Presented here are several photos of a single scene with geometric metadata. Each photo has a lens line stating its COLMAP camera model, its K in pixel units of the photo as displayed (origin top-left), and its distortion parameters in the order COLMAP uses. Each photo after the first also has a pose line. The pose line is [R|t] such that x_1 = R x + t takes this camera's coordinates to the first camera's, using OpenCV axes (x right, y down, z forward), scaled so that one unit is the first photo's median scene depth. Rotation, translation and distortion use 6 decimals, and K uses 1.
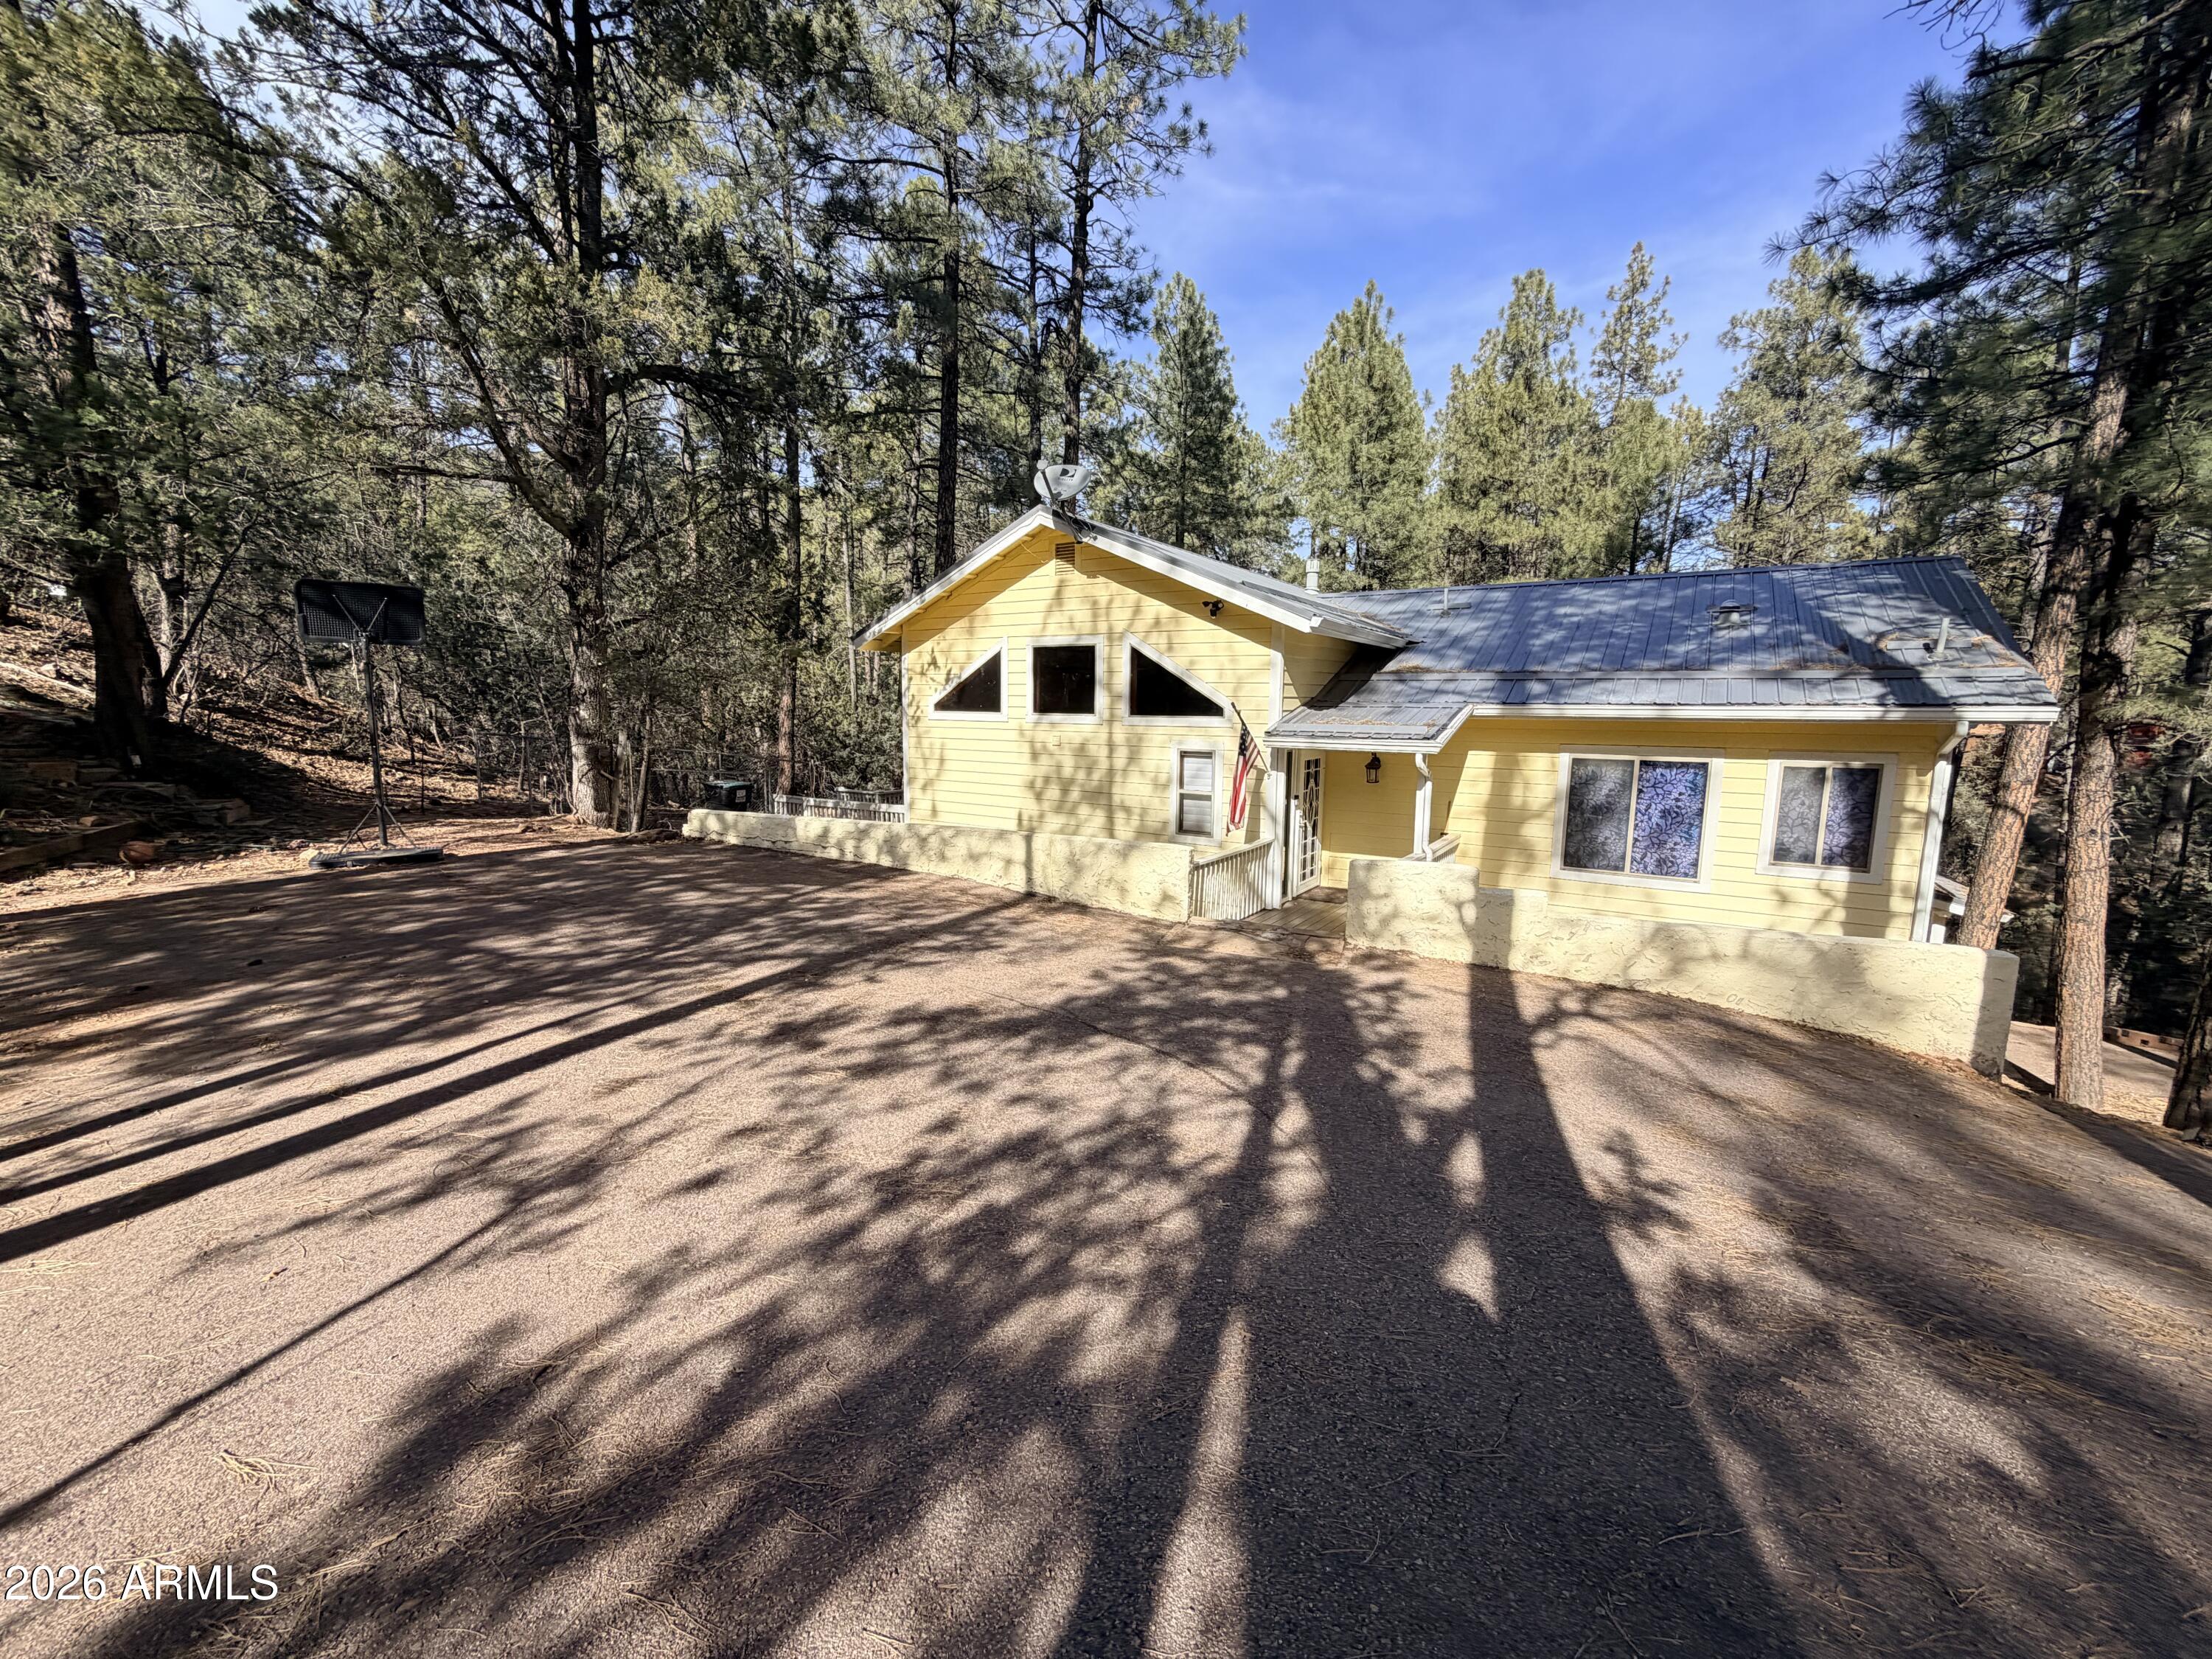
lens RADIAL K [[882.8, 0, 1105.6], [0, 882.8, 823.1], [0, 0, 1]] dist [0.000242, -0.000060]
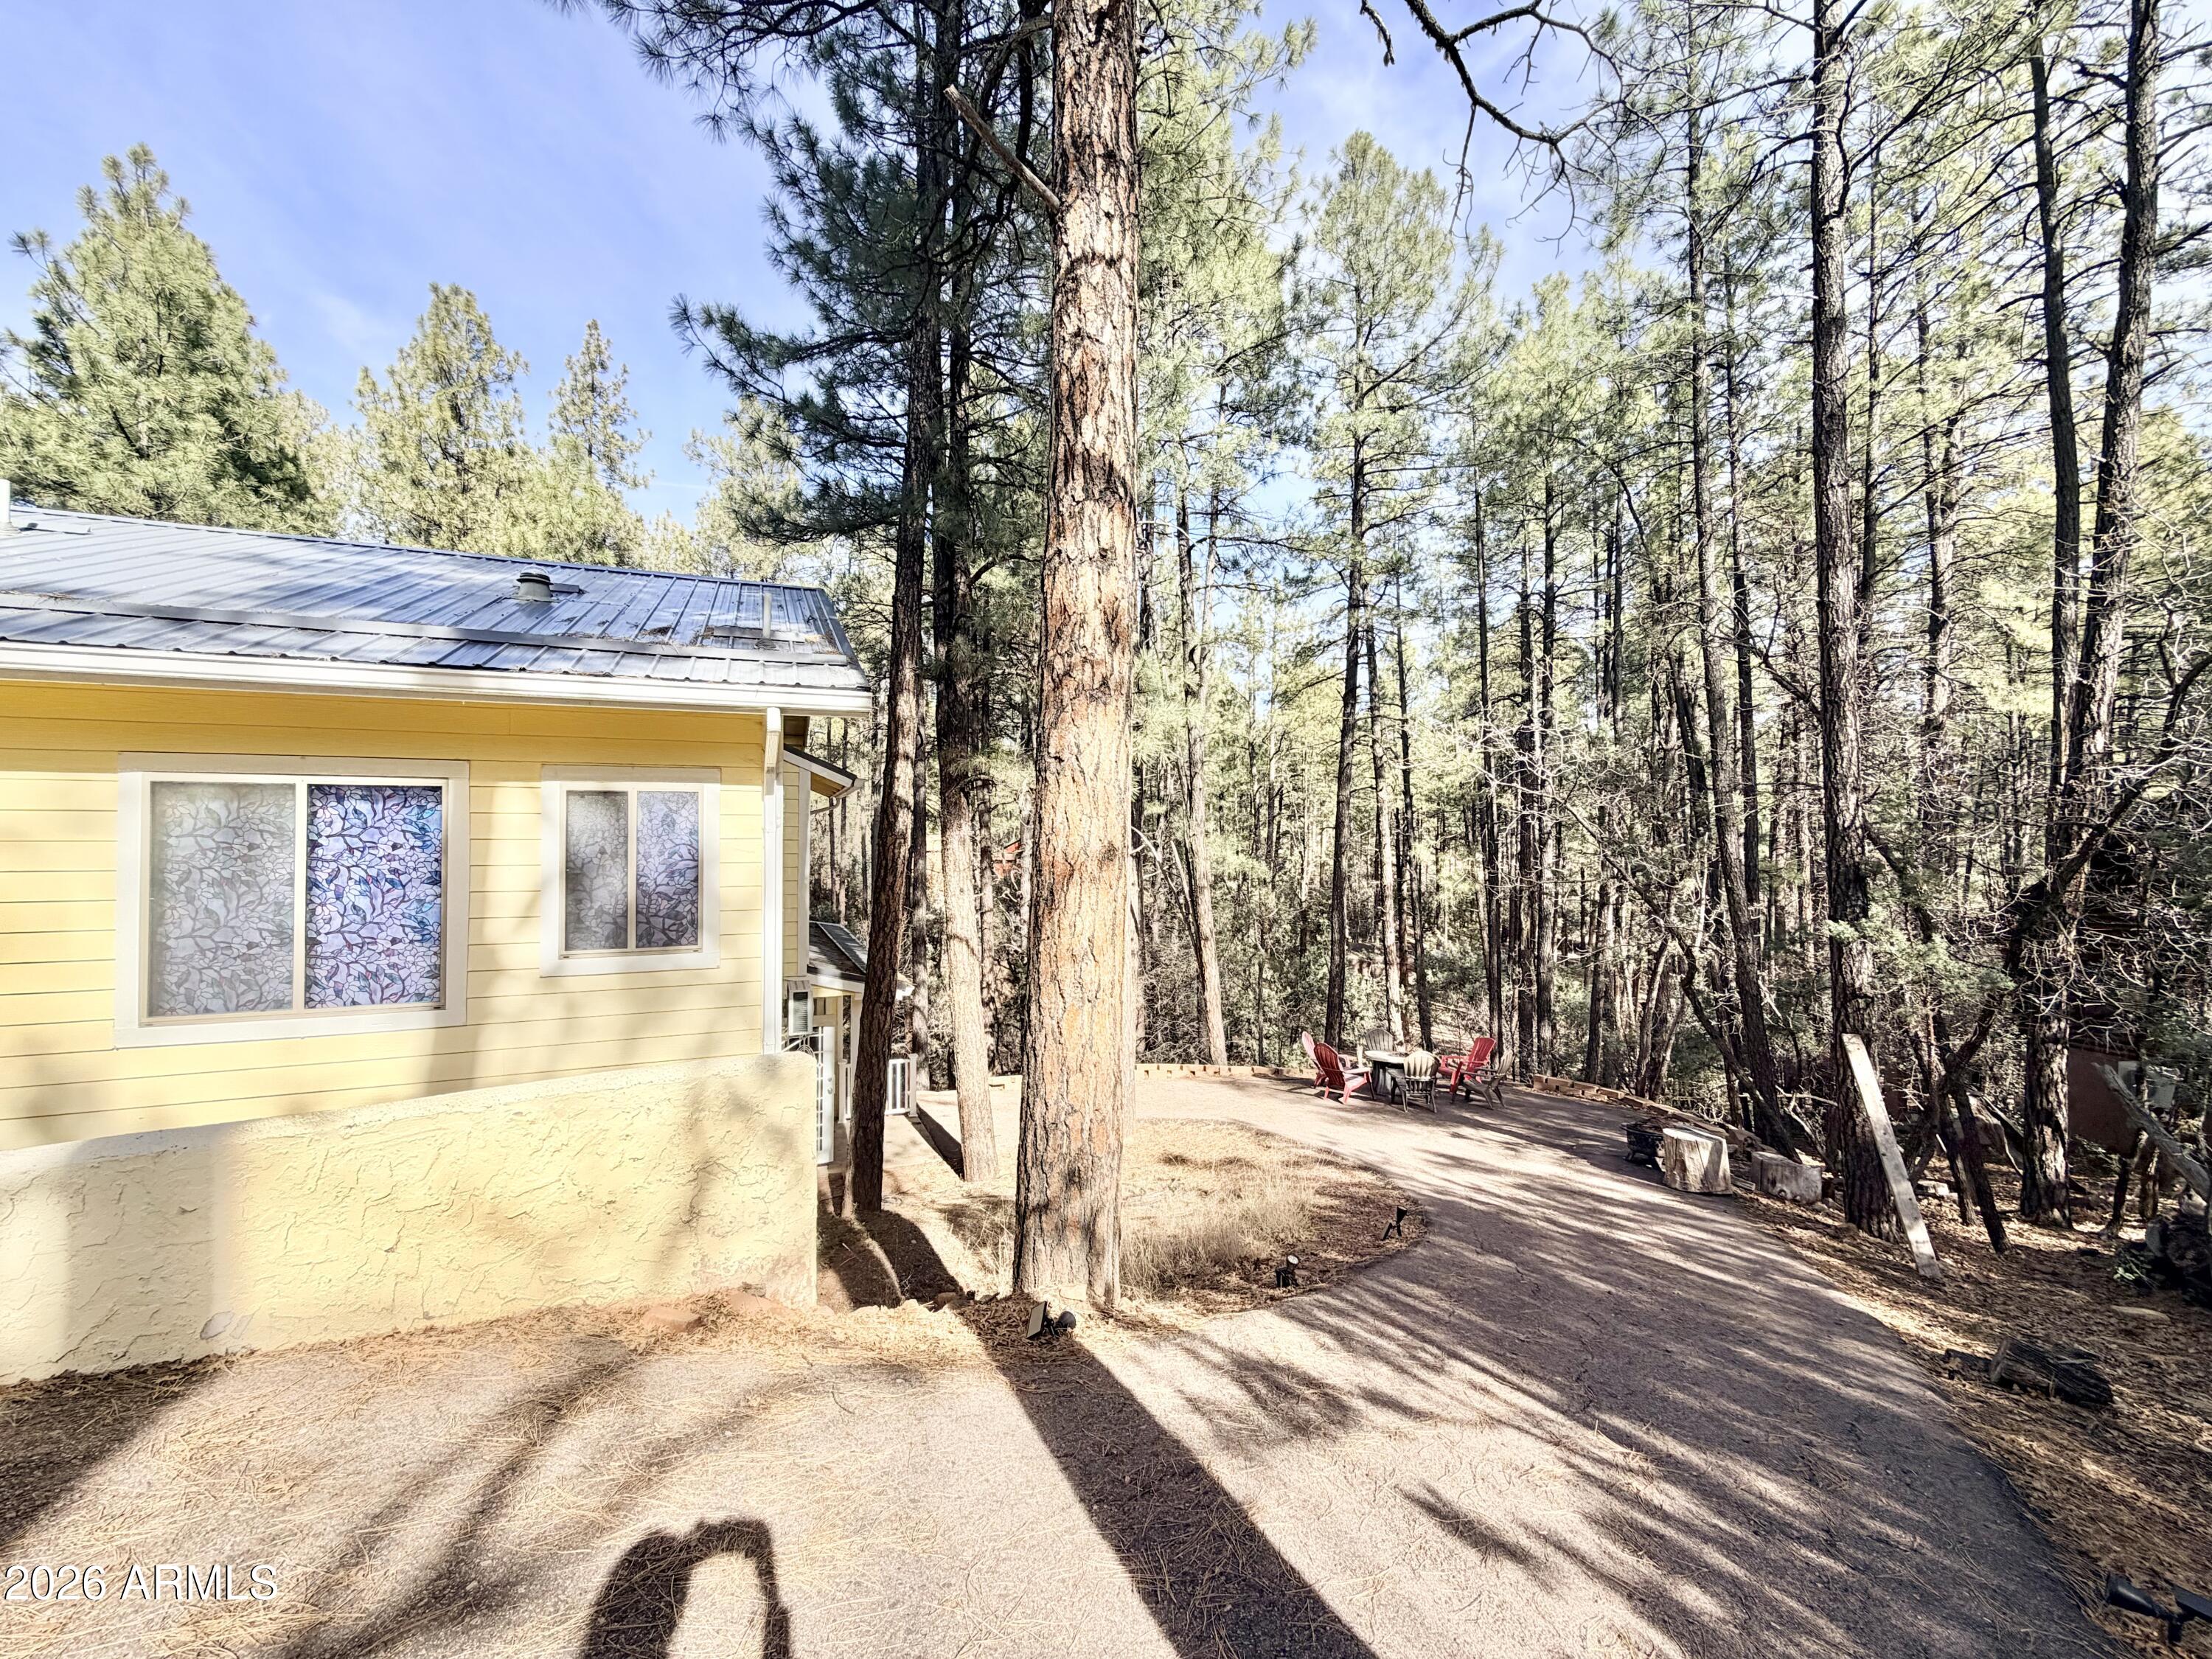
lens RADIAL K [[882.8, 0, 1106.5], [0, 882.8, 829.0], [0, 0, 1]] dist [0.000242, -0.000060]
pose [[0.572022, 0.005475, 0.820220, 0.235701], [0.118332, 0.988966, -0.089126, 0.028336], [-0.811658, 0.148040, 0.565062, 0.179290]]
